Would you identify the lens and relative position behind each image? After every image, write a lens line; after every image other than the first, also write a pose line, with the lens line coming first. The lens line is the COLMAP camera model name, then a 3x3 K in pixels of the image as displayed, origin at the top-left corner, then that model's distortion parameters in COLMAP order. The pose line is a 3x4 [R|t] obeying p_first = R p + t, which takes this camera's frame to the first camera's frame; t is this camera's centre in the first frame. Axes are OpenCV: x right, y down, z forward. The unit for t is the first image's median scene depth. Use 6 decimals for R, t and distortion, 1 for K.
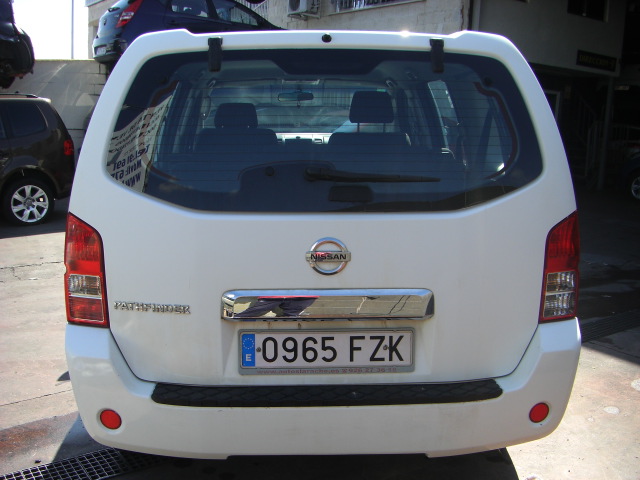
lens RADIAL K [[735.8, 0, 296.9], [0, 735.8, 294.6], [0, 0, 1]] dist [-0.217384, 0.157232]
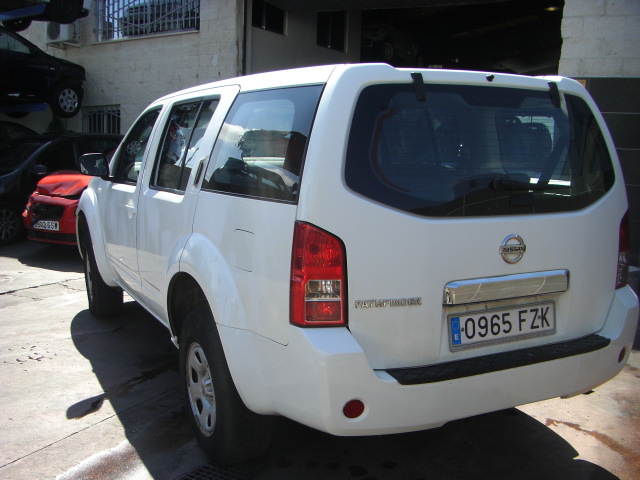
lens RADIAL K [[735.8, 0, 296.9], [0, 735.8, 294.6], [0, 0, 1]] dist [-0.217384, 0.157232]
pose [[0.910851, -0.087758, 0.403297, -0.782702], [0.102935, 0.994558, -0.016063, 0.008471], [-0.399693, 0.056145, 0.914928, 0.002996]]
